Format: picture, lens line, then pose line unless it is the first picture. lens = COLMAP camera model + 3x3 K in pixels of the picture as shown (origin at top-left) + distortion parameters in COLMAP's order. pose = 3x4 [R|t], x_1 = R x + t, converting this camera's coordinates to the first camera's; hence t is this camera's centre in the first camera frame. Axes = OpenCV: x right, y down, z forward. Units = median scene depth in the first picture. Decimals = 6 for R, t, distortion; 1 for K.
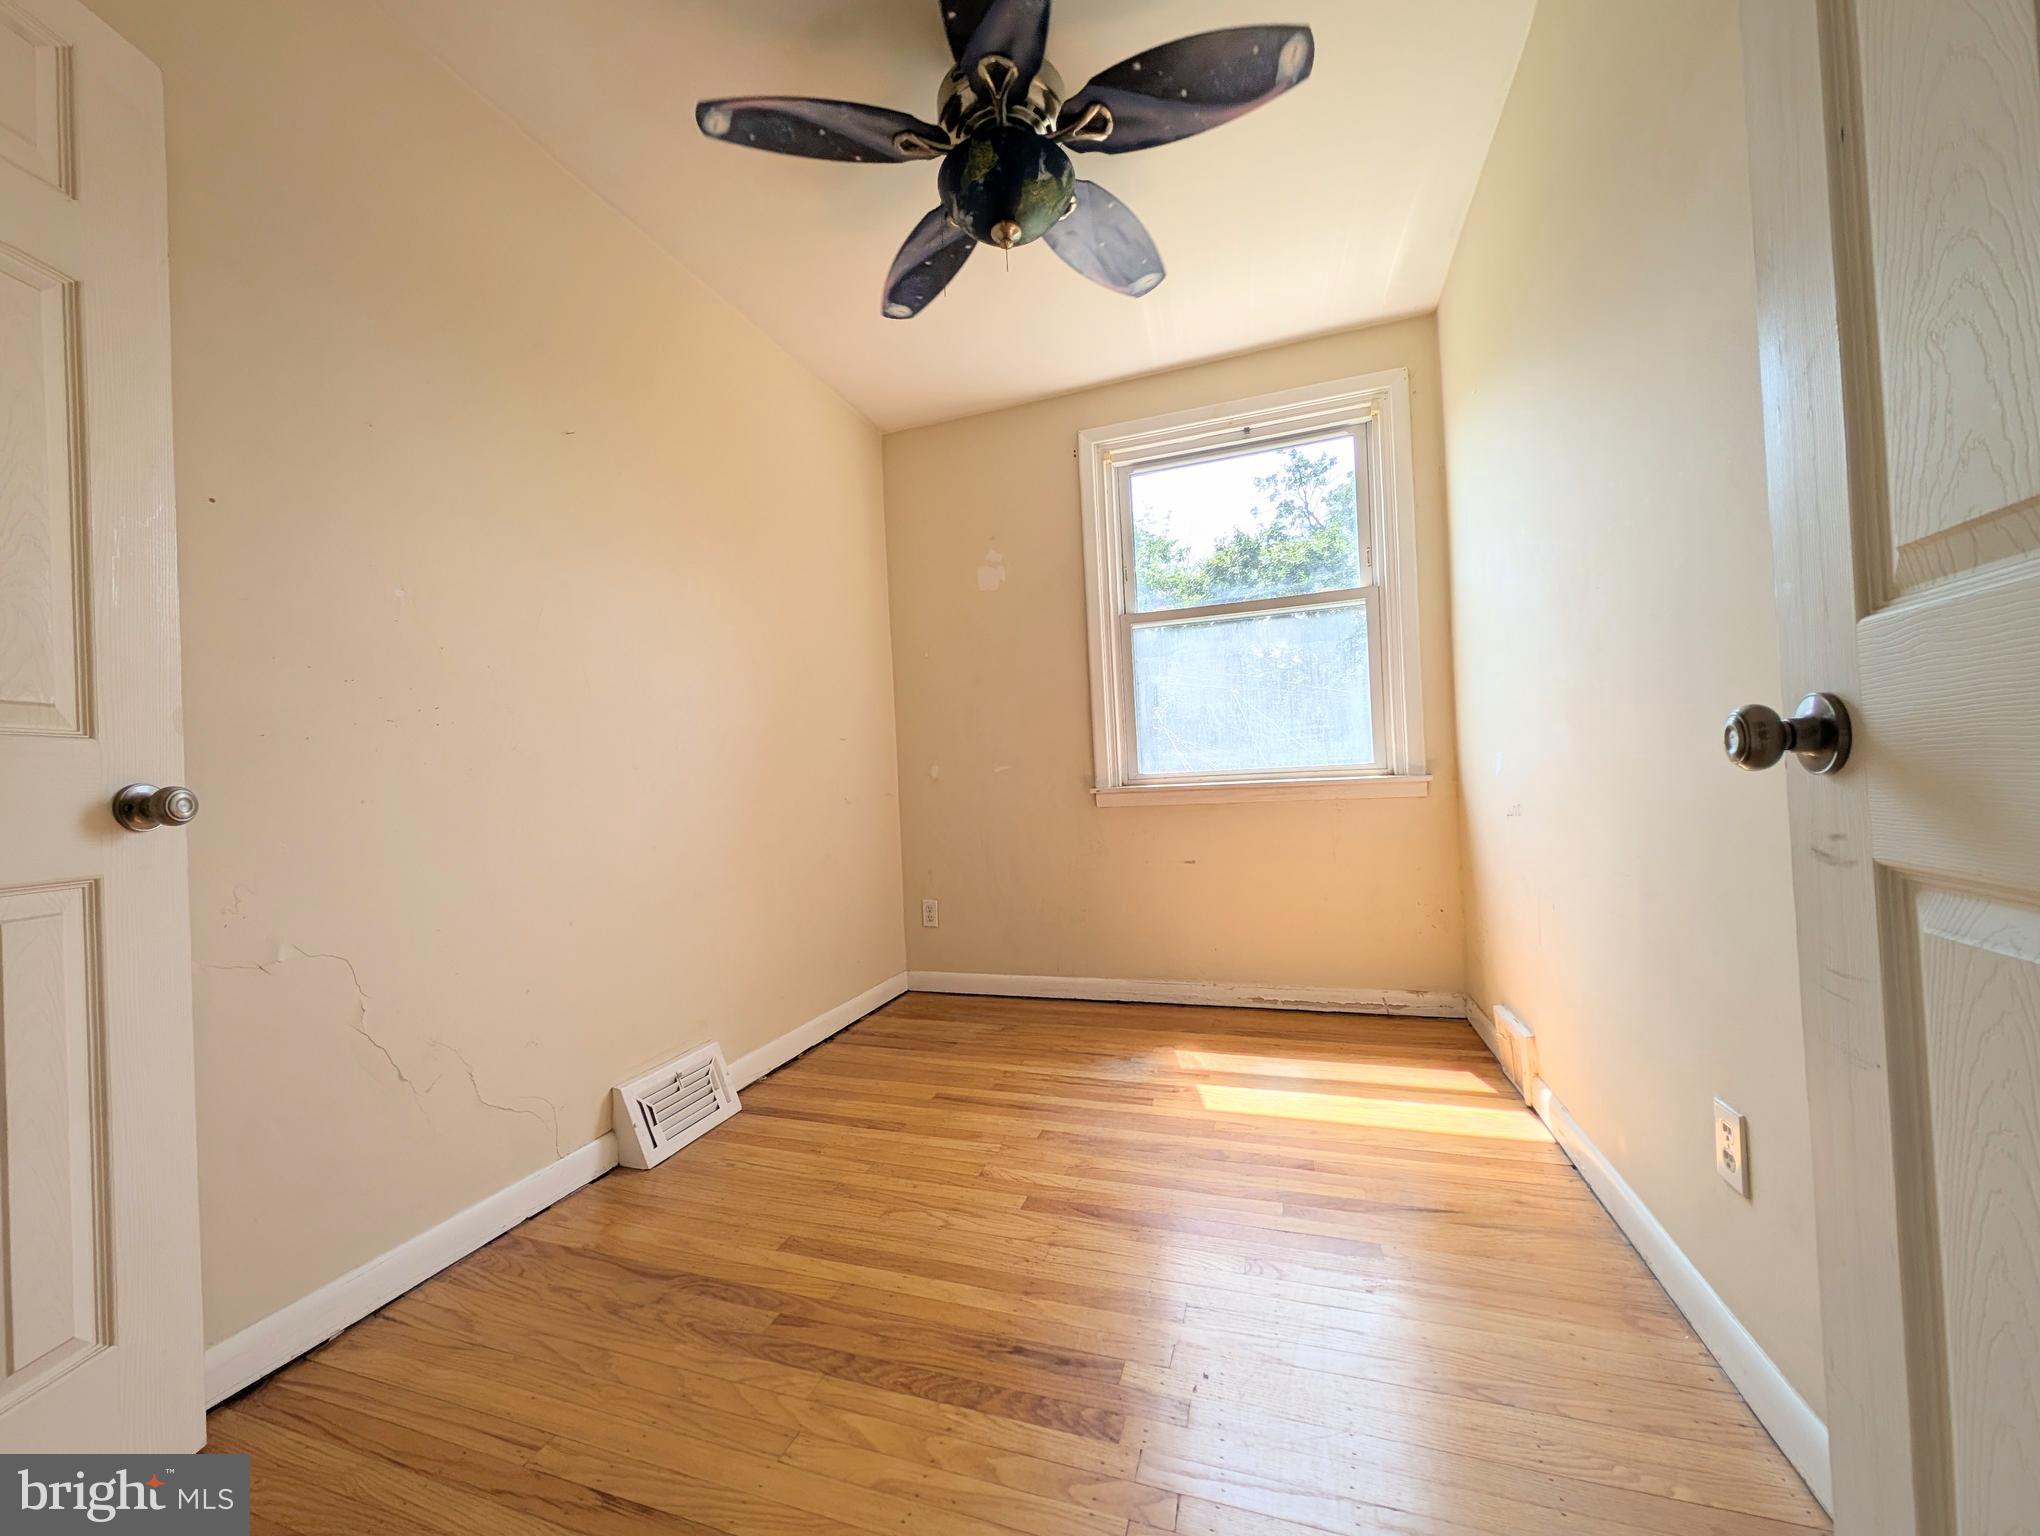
lens RADIAL K [[776.2, 0, 1016.1], [0, 776.2, 774.1], [0, 0, 1]] dist [0.013226, -0.000671]
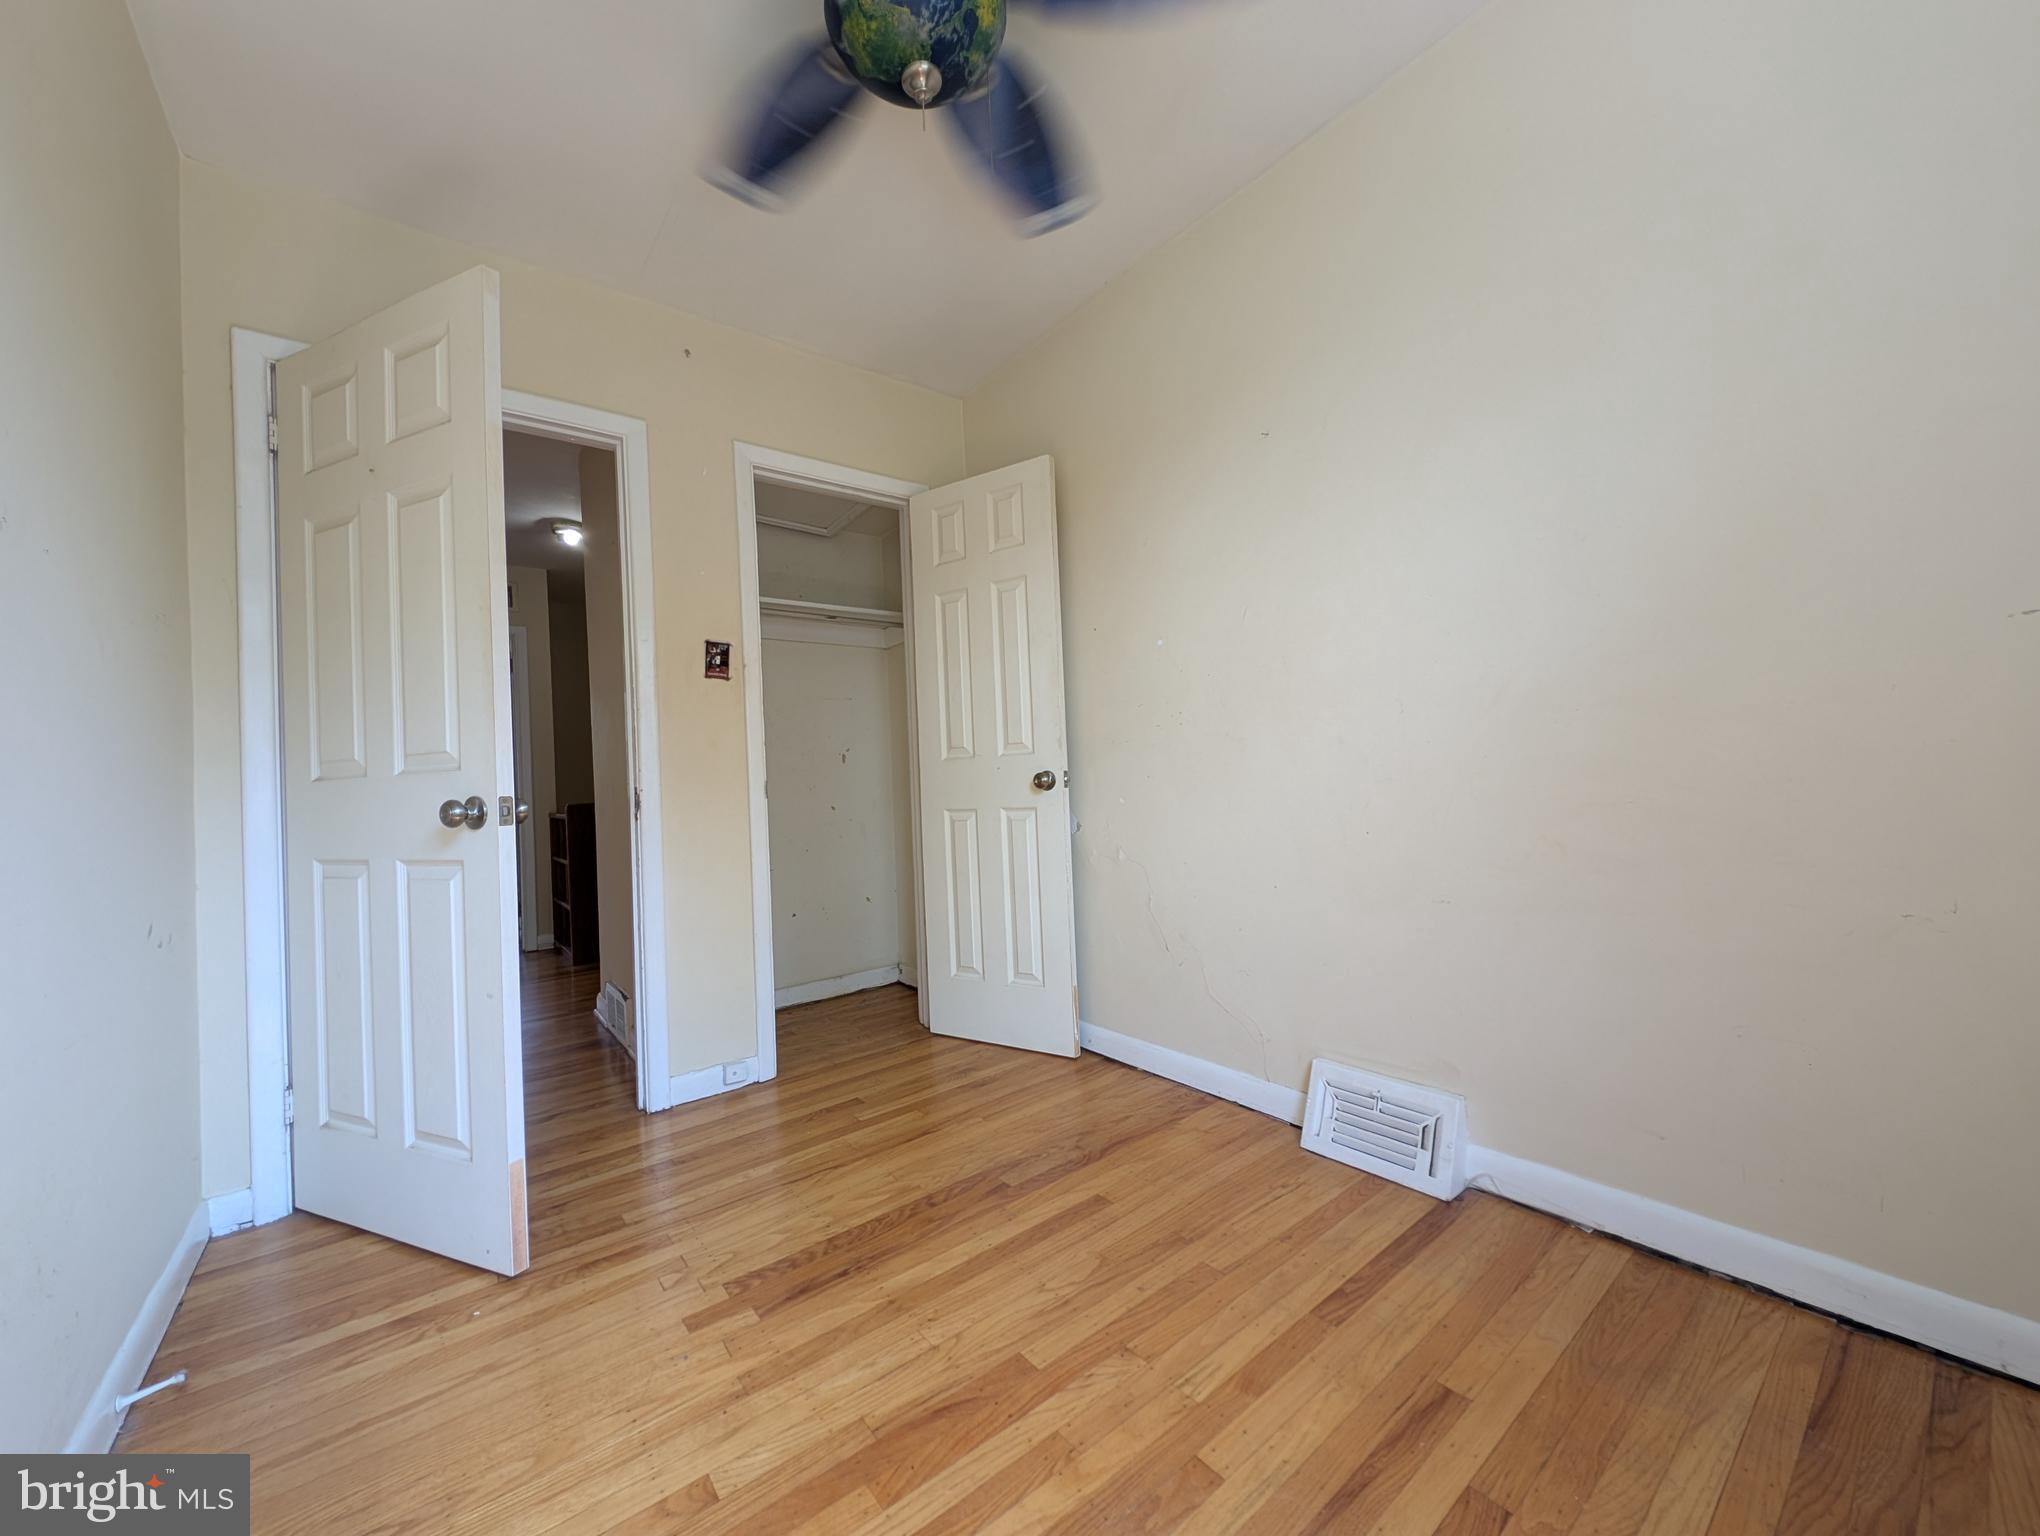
lens RADIAL K [[776.2, 0, 1024.5], [0, 776.2, 768.0], [0, 0, 1]] dist [0.013226, -0.000671]
pose [[-0.539980, 0.055586, -0.839840, 0.698723], [0.076185, 0.996949, 0.017001, -0.033436], [0.838223, -0.054803, -0.542567, 1.644720]]
